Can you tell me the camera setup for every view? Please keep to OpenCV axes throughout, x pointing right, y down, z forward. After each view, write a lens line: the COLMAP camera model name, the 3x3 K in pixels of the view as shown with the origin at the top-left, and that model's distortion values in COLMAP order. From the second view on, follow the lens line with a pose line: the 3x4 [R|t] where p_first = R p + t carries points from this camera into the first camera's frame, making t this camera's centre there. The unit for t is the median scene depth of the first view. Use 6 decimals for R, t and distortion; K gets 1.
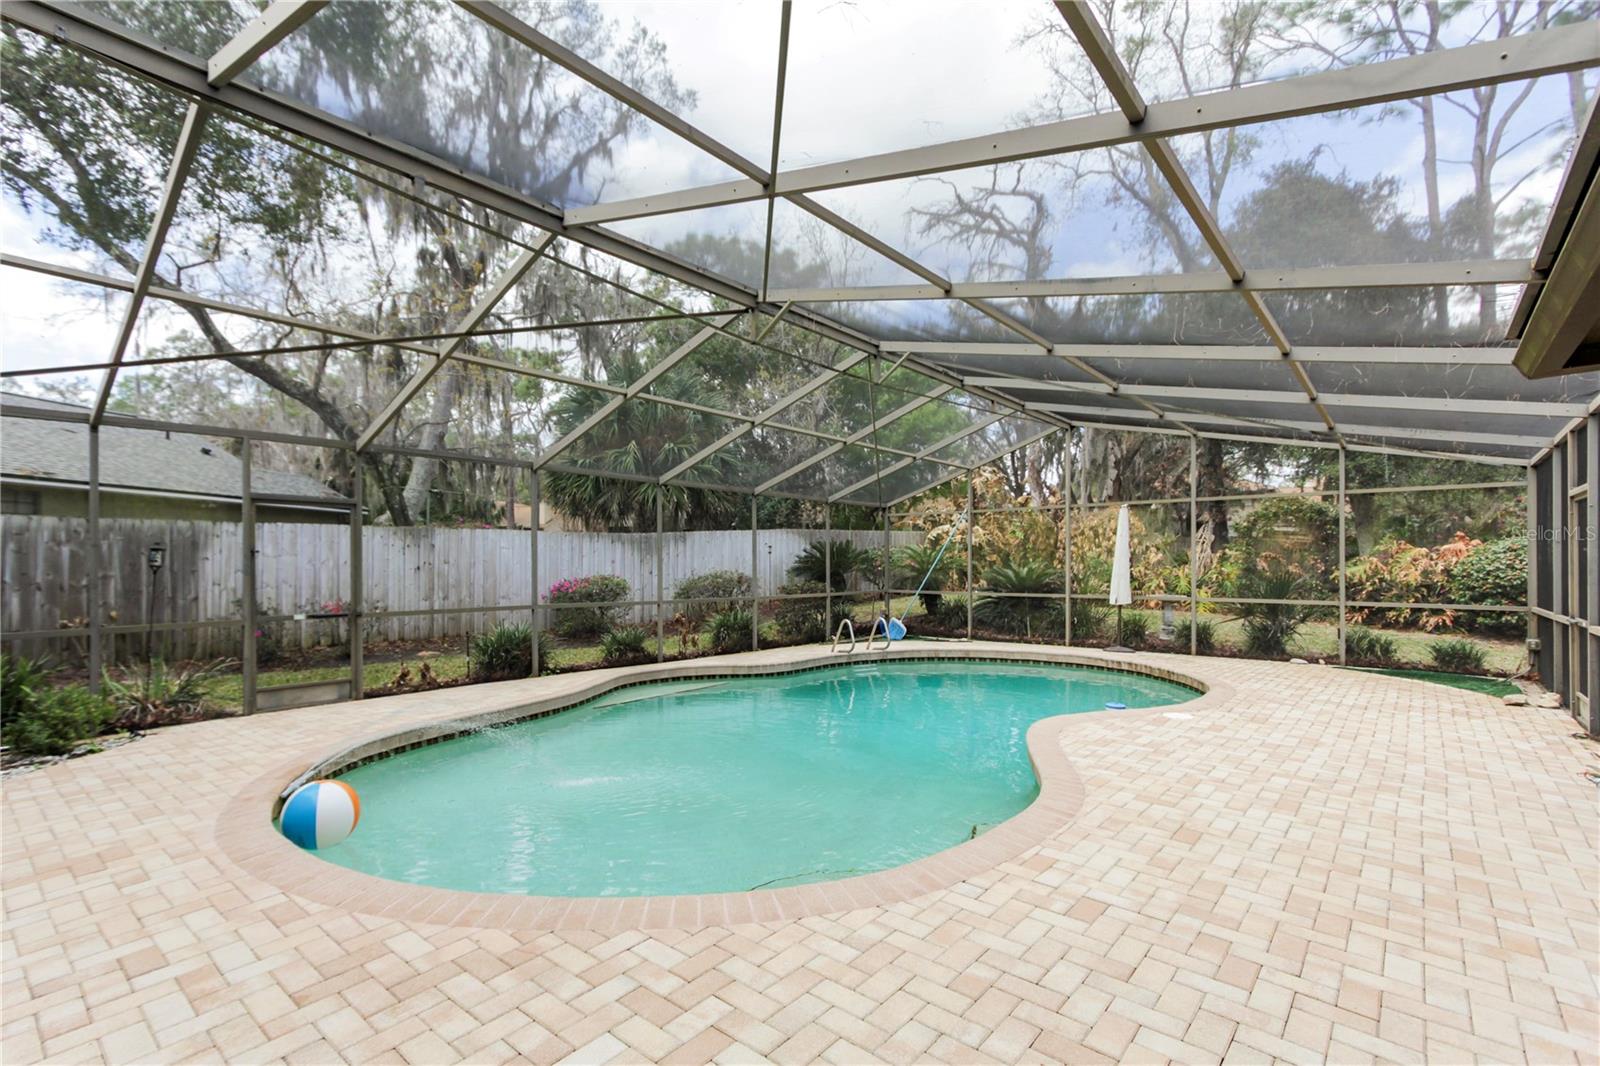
lens RADIAL K [[761.1, 0, 803.1], [0, 761.1, 566.4], [0, 0, 1]] dist [0.009861, -0.000341]
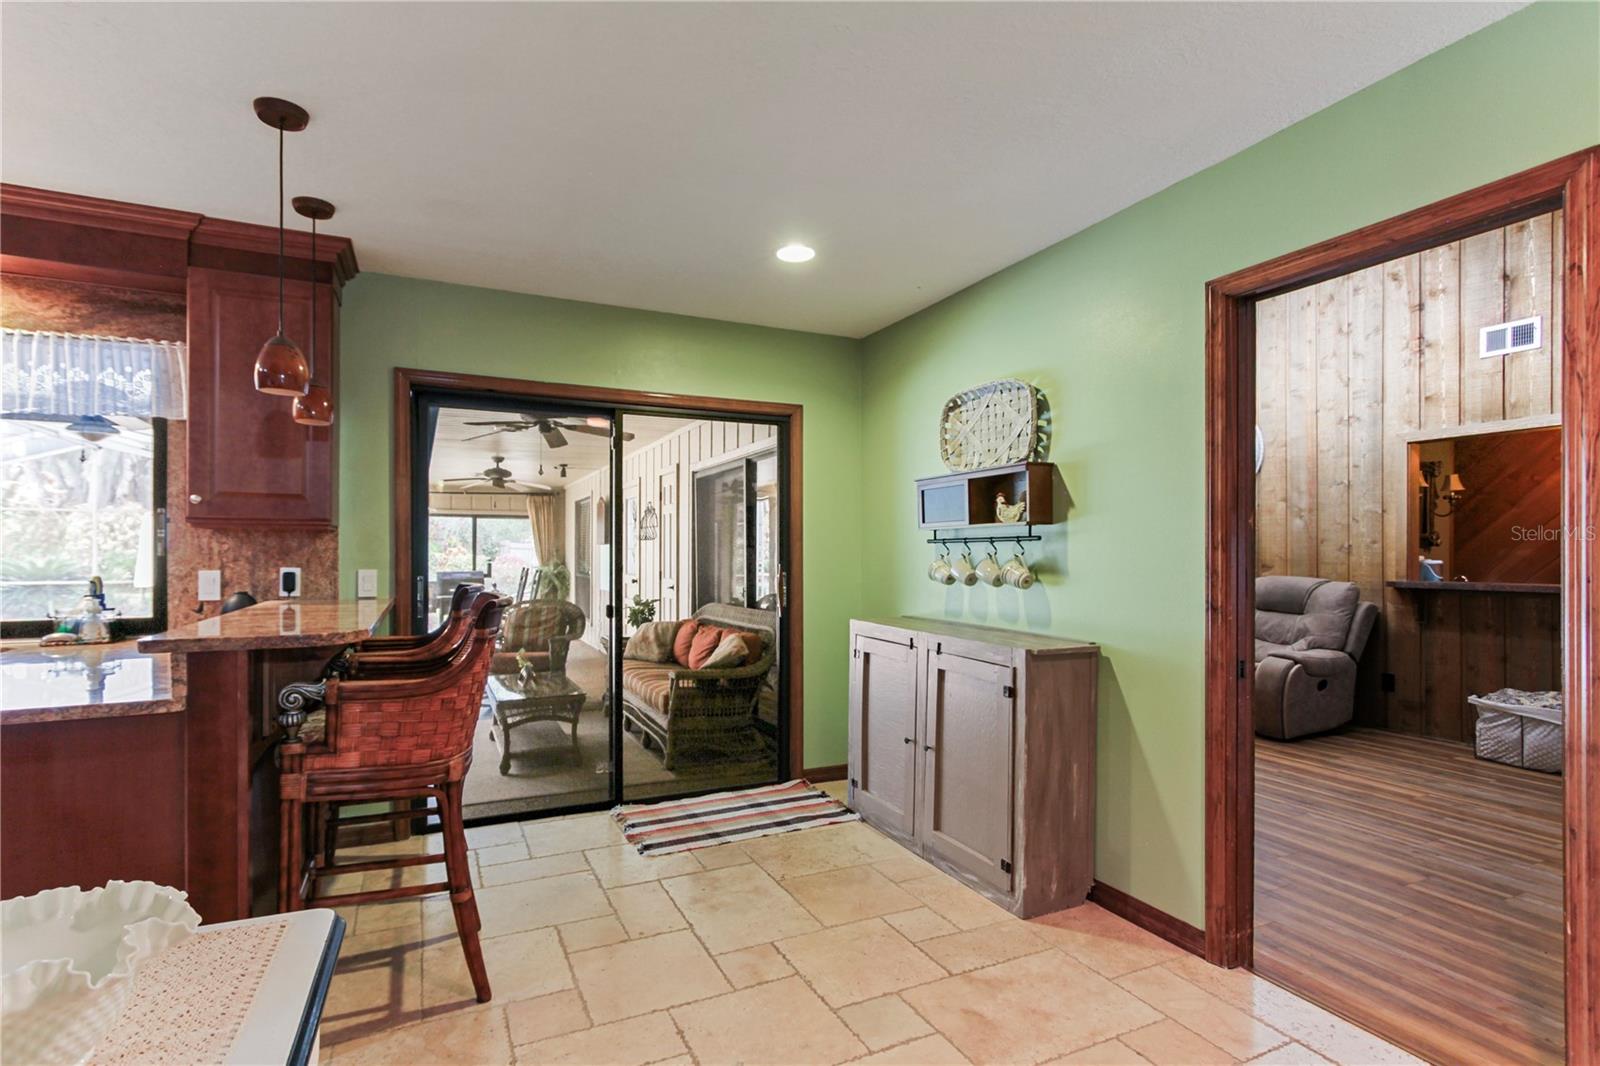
lens RADIAL K [[761.1, 0, 789.8], [0, 761.1, 544.6], [0, 0, 1]] dist [0.009861, -0.000341]
pose [[0.430162, 0.012230, 0.902669, -0.252580], [-0.002173, 0.999919, -0.012512, -0.007744], [-0.902749, 0.003421, 0.430154, -0.480699]]
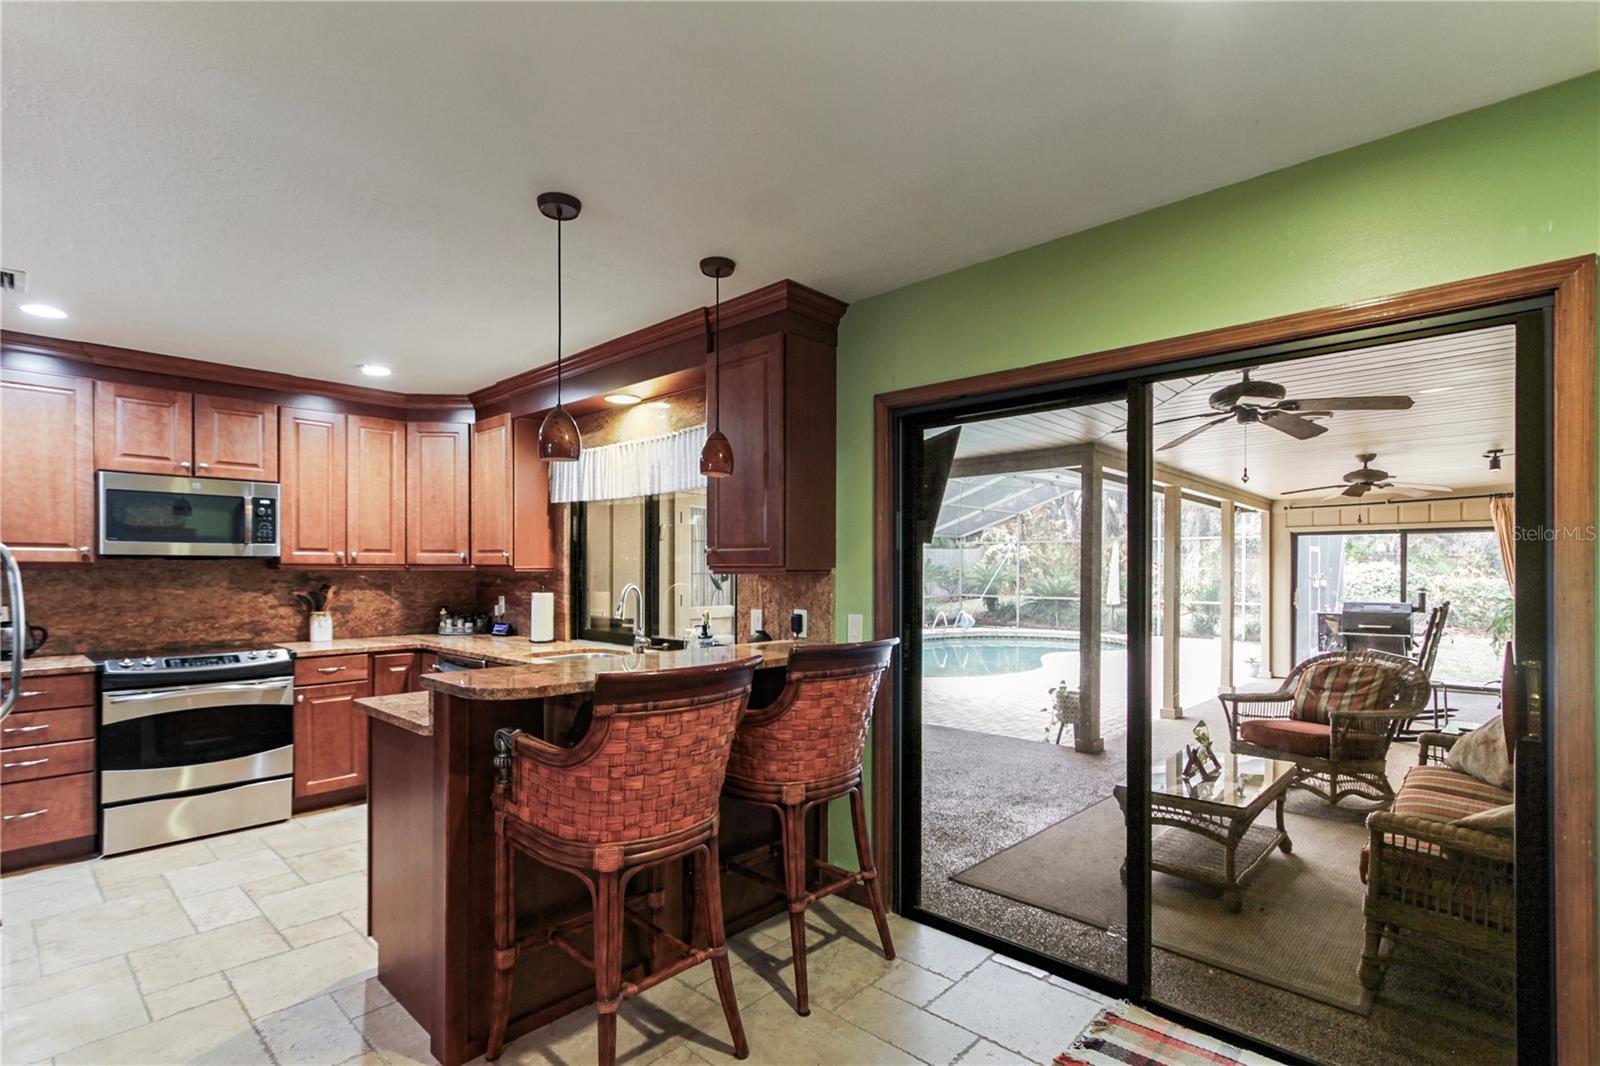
lens RADIAL K [[761.1, 0, 801.3], [0, 761.1, 572.7], [0, 0, 1]] dist [0.009861, -0.000341]
pose [[0.997925, 0.002216, -0.064345, -0.102121], [-0.002015, 0.999993, 0.003180, -0.015404], [0.064351, -0.003044, 0.997923, -0.486313]]
